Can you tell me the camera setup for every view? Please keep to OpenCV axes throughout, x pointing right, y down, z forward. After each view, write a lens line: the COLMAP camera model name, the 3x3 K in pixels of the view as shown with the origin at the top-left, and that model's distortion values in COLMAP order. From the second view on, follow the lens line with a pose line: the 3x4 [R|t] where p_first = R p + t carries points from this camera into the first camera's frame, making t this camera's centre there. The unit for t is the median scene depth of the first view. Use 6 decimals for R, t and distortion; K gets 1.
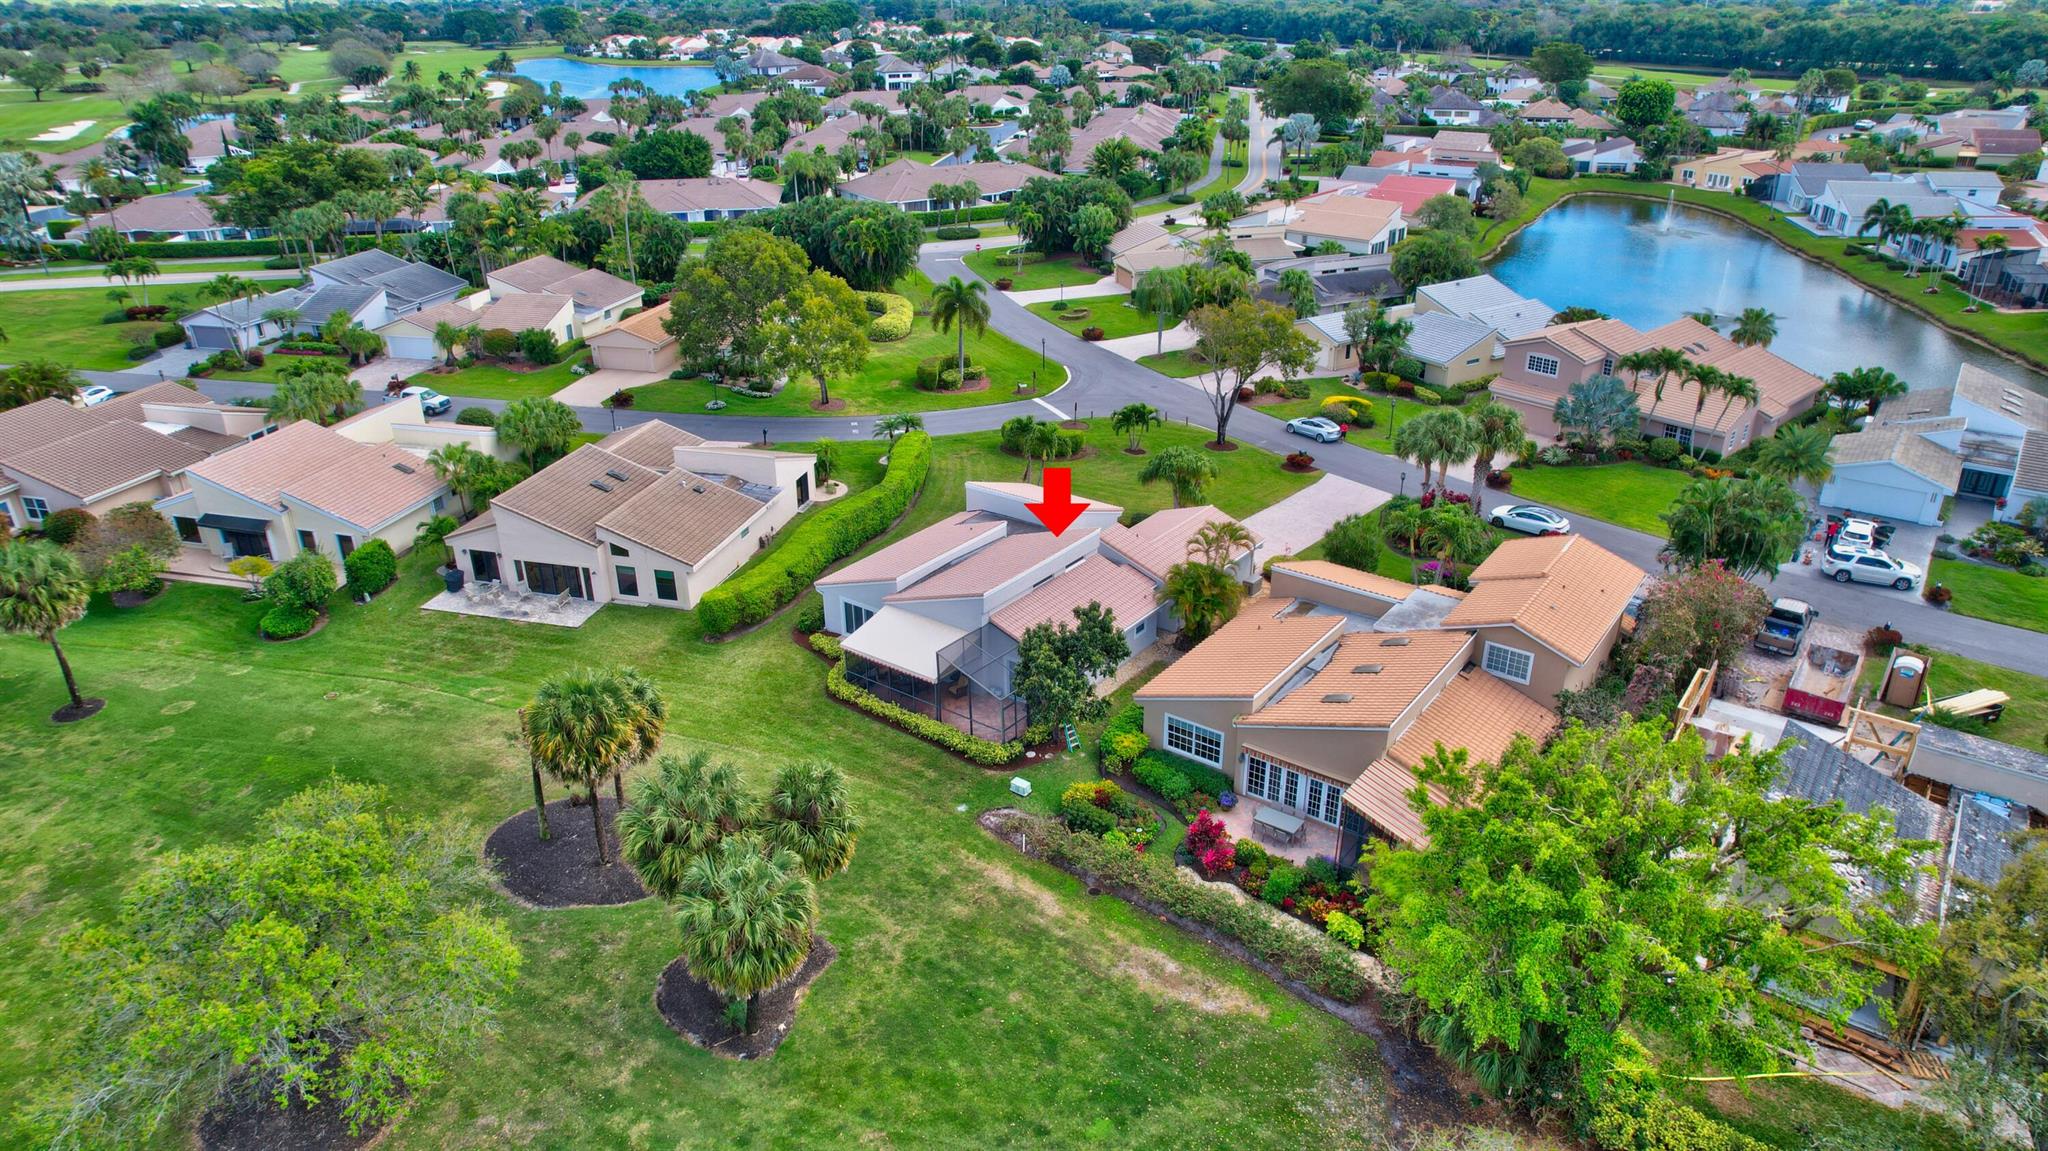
lens RADIAL K [[1318.0, 0, 1020.2], [0, 1318.0, 574.0], [0, 0, 1]] dist [-0.078318, 0.072764]
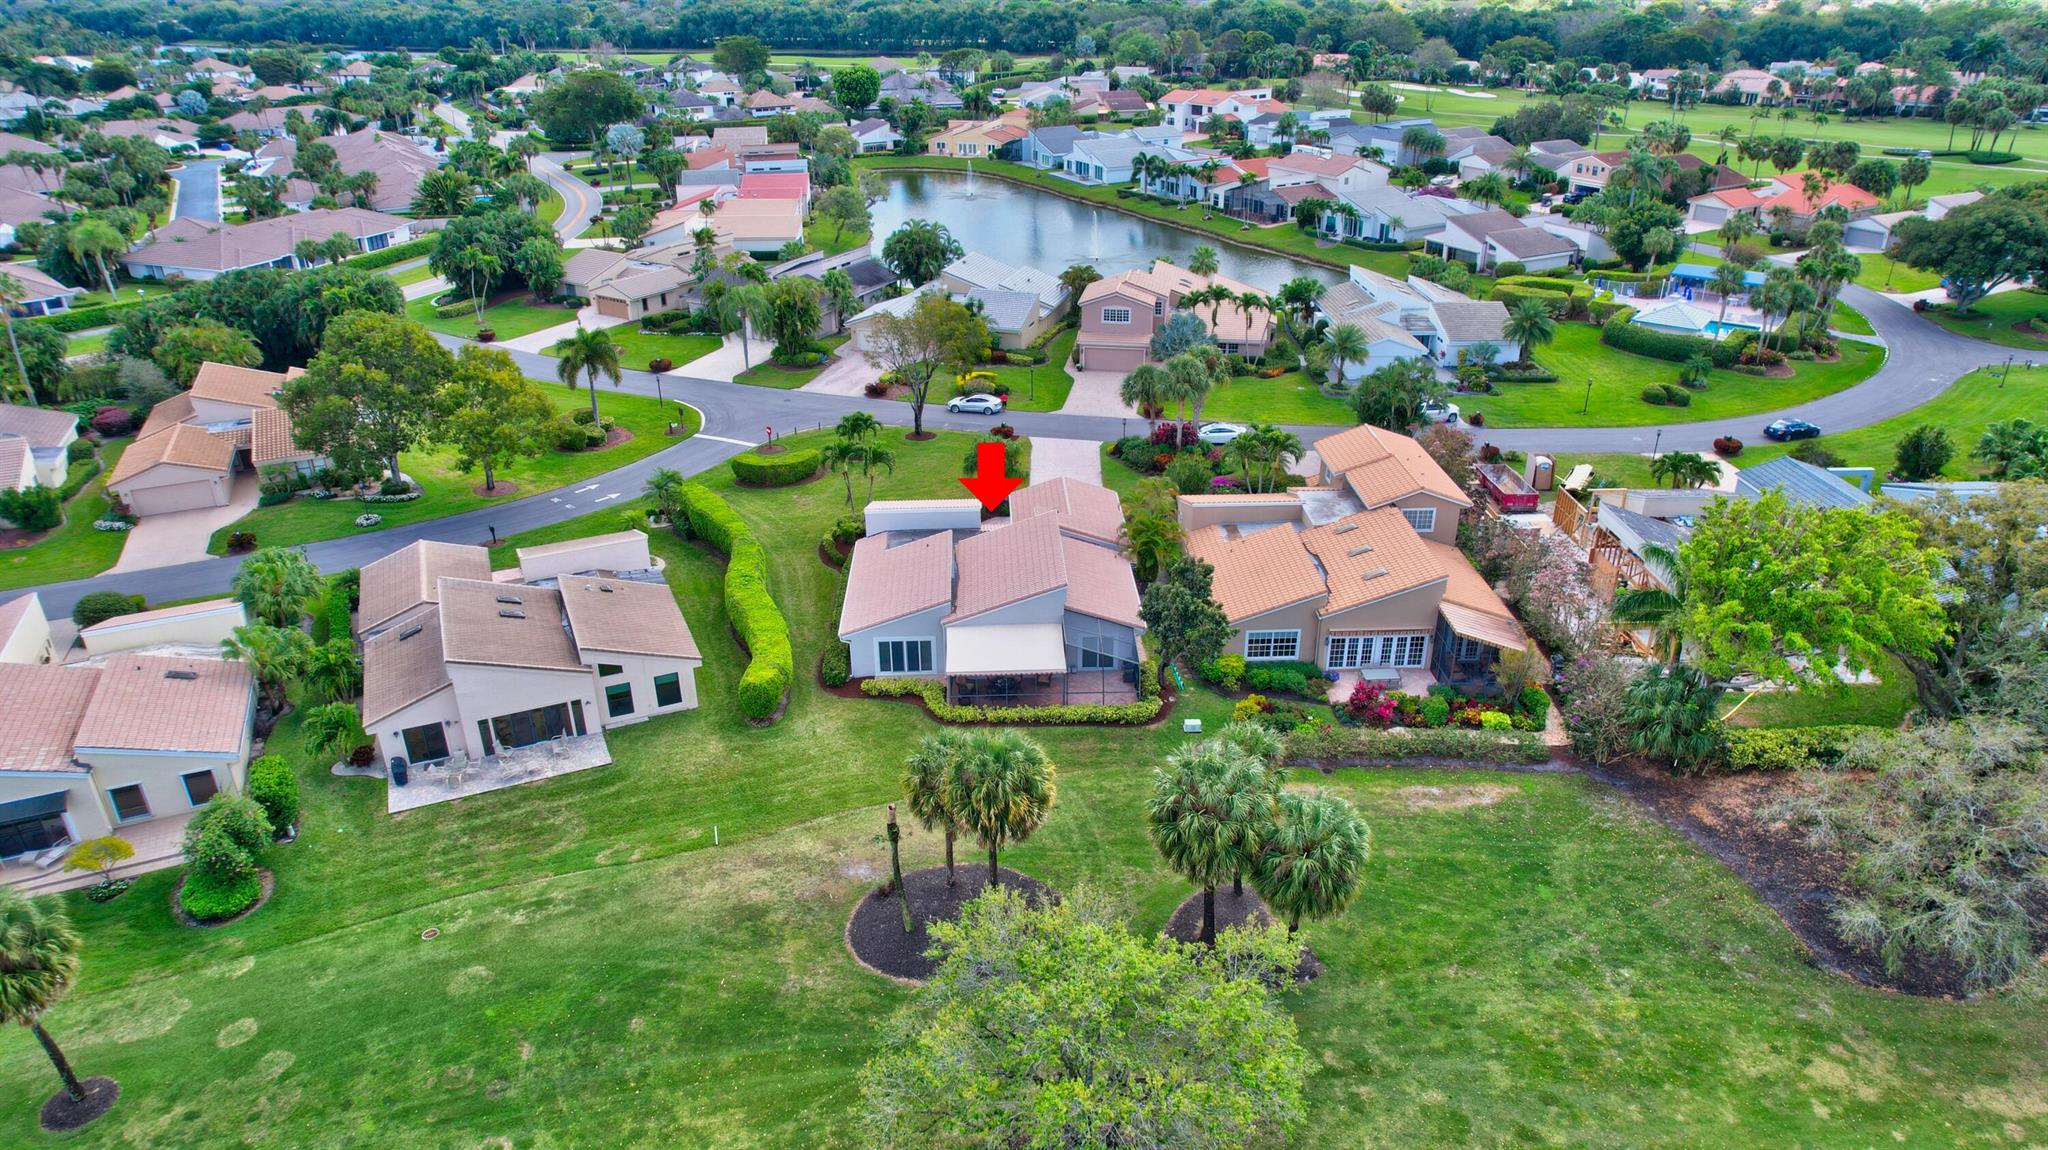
lens RADIAL K [[1318.0, 0, 1020.2], [0, 1318.0, 573.5], [0, 0, 1]] dist [-0.078318, 0.072764]
pose [[0.779289, -0.268319, 0.566315, -0.440373], [0.264855, 0.960041, 0.090407, -0.066739], [-0.567944, 0.079539, 0.819215, 0.075924]]
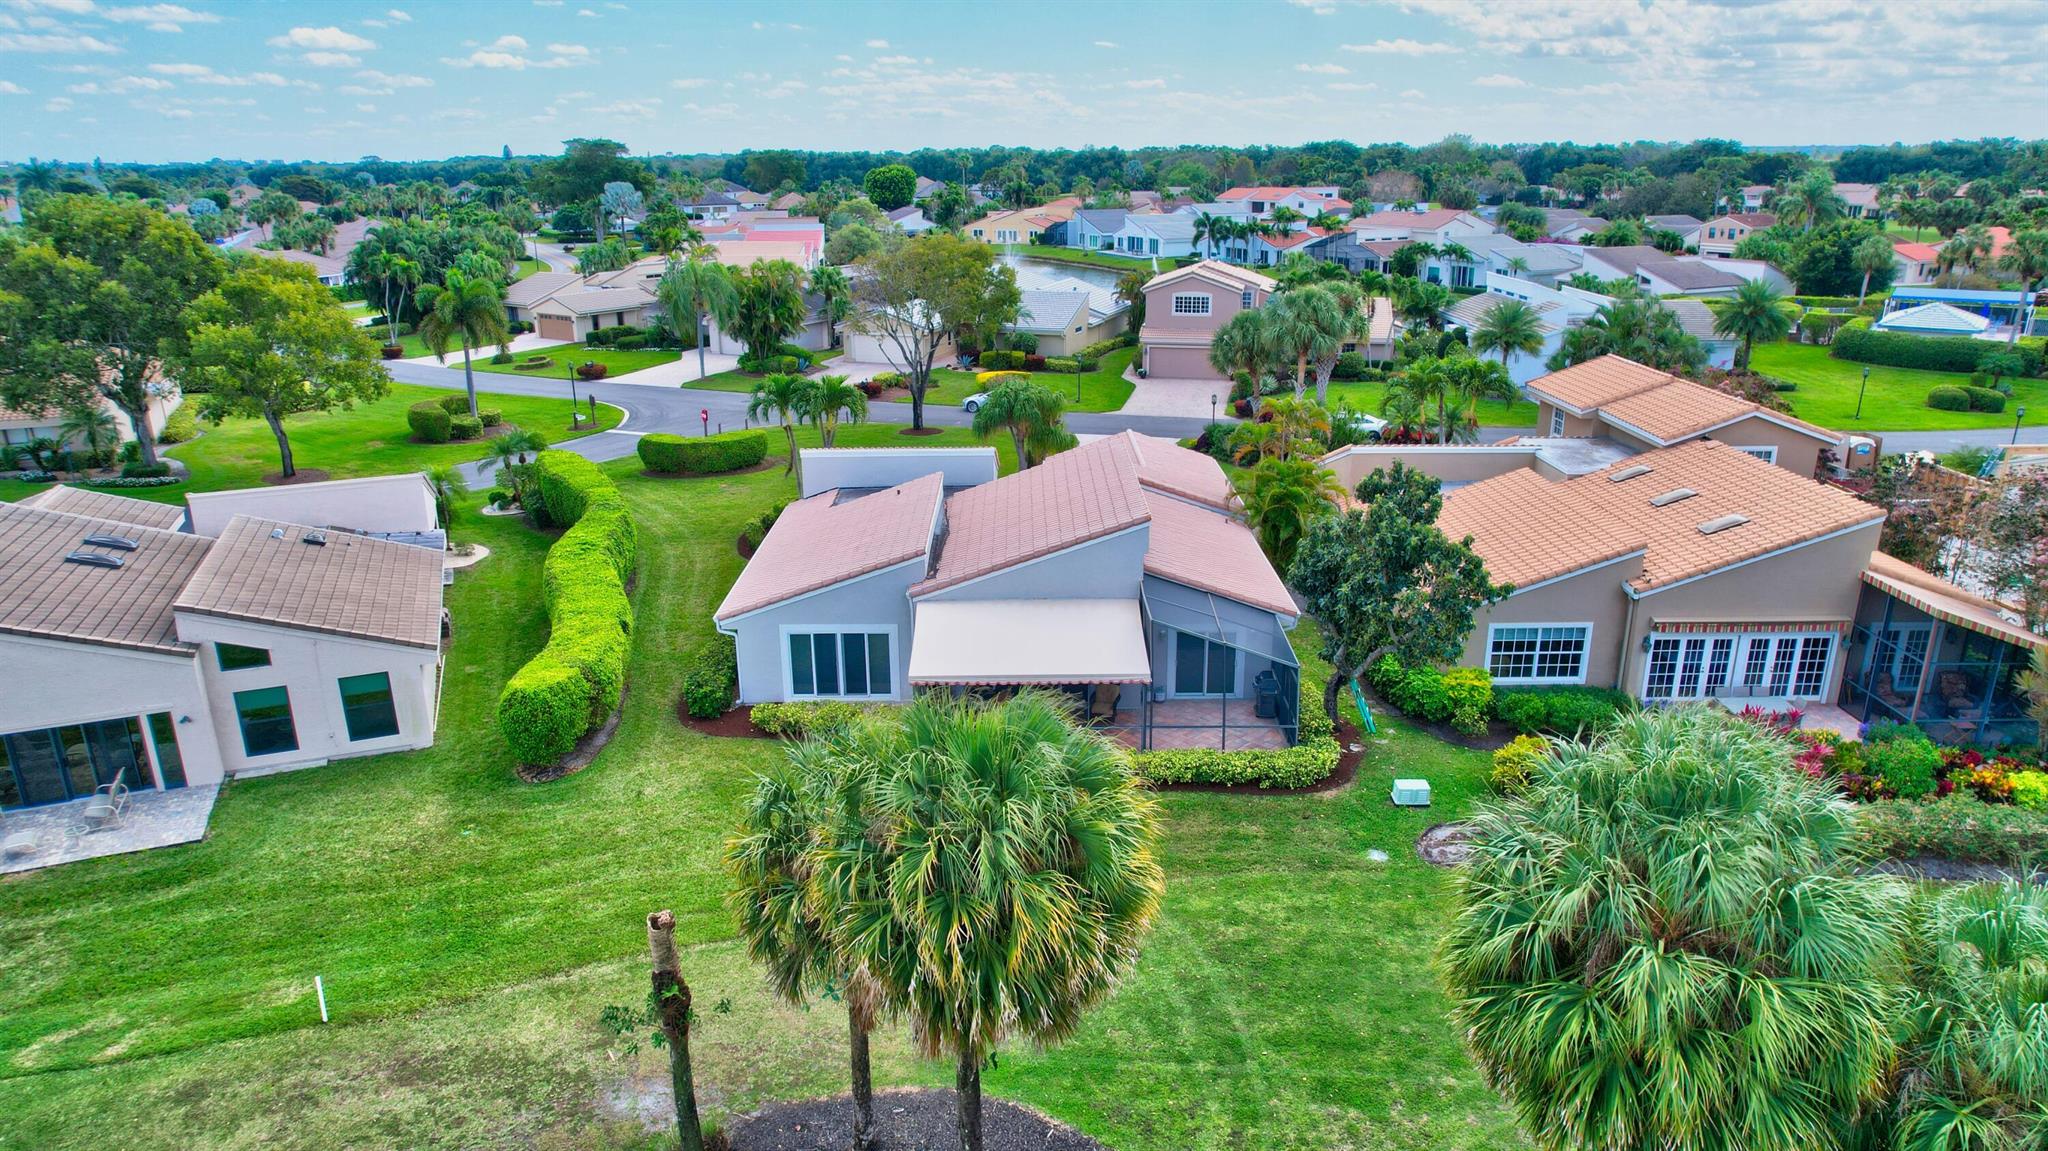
lens RADIAL K [[1314.9, 0, 1019.6], [0, 1314.9, 574.8], [0, 0, 1]] dist [-0.083961, 0.078682]
pose [[0.800303, -0.183155, 0.570937, -0.259485], [0.252597, 0.966571, -0.044001, 0.032361], [-0.543792, 0.179431, 0.819814, 0.368681]]
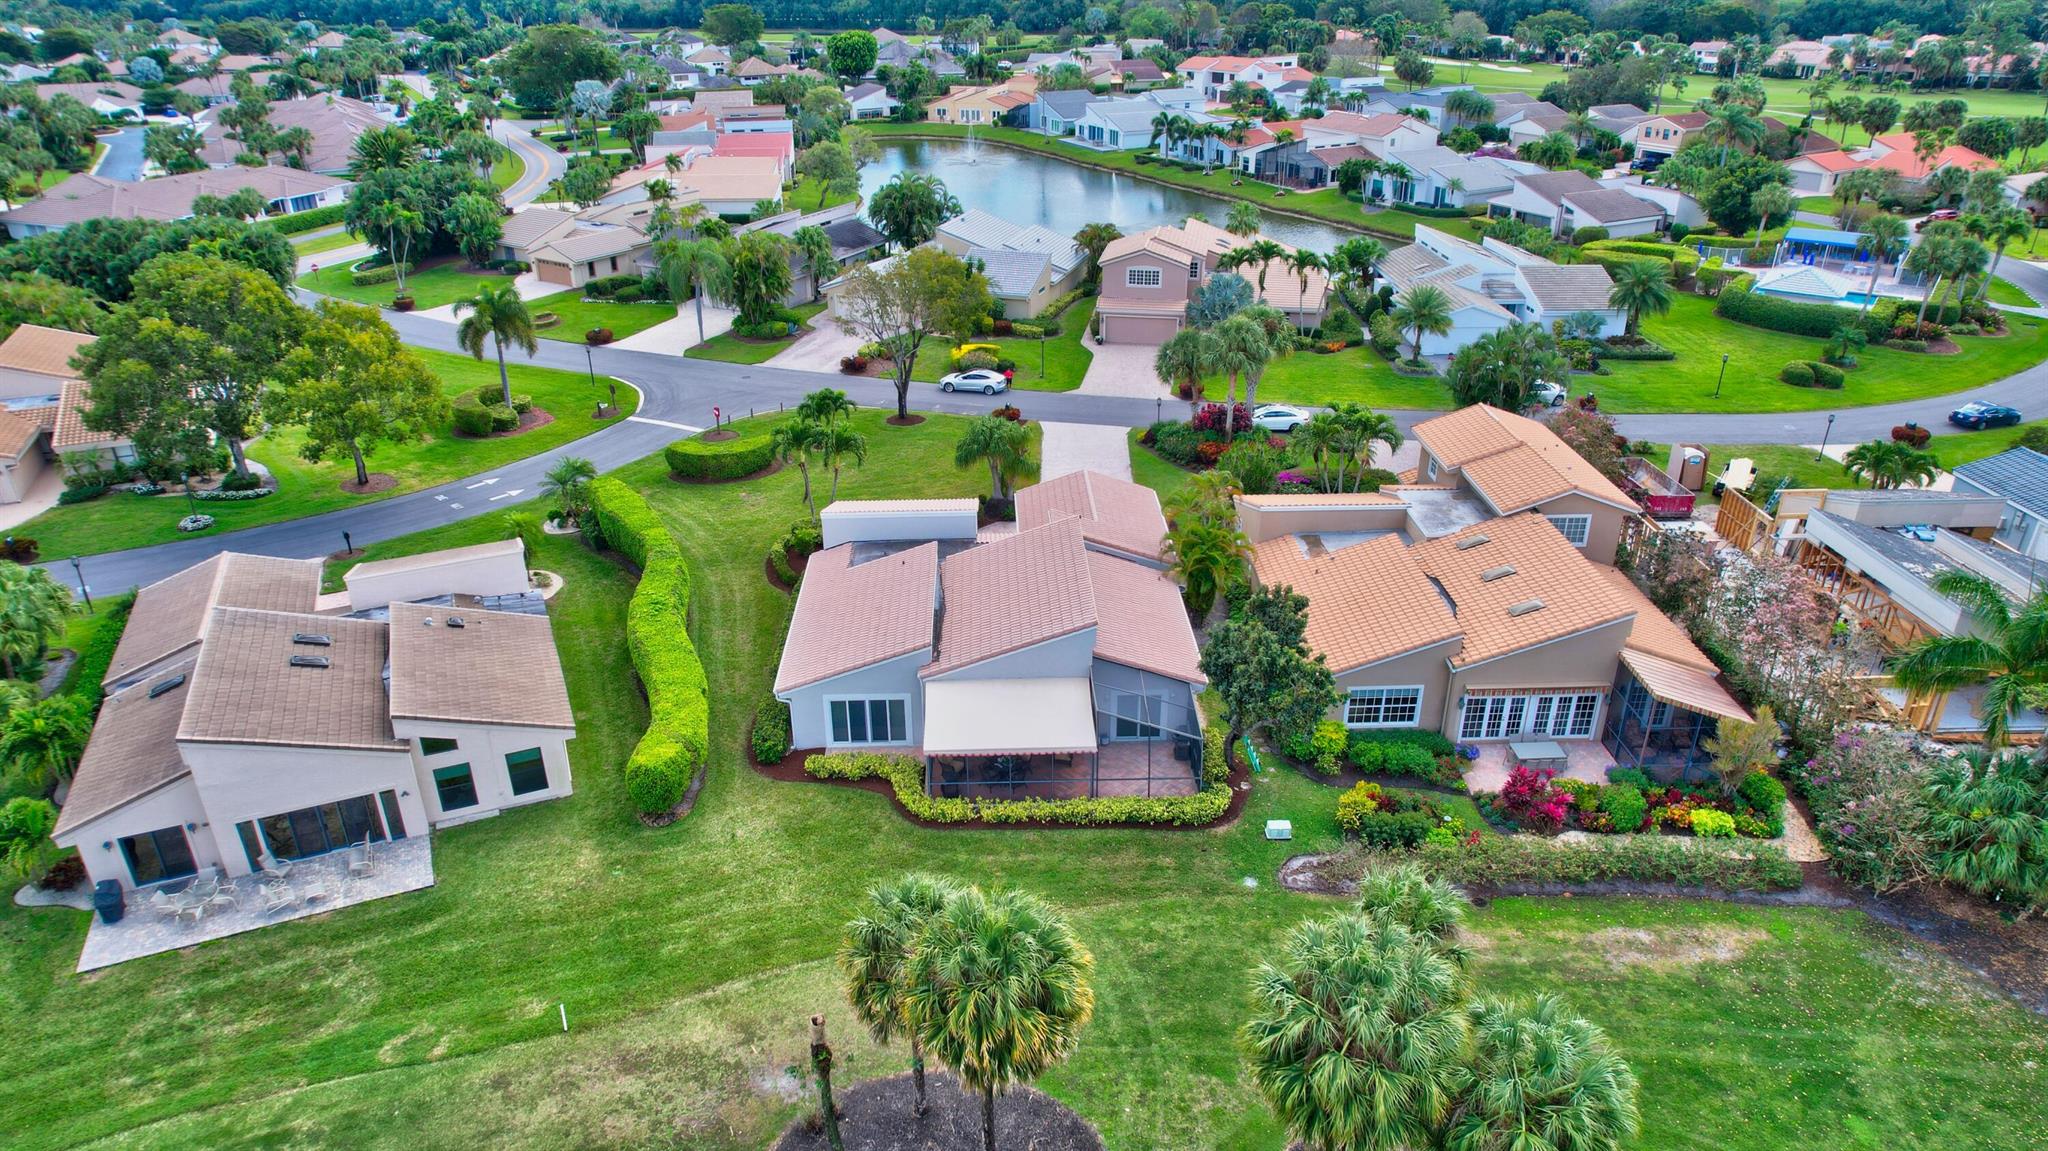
lens RADIAL K [[1314.9, 0, 1019.6], [0, 1314.9, 574.8], [0, 0, 1]] dist [-0.083961, 0.078682]
pose [[0.782438, -0.267580, 0.562309, -0.316385], [0.261092, 0.960739, 0.093875, -0.061897], [-0.565352, 0.073363, 0.821581, 0.252517]]
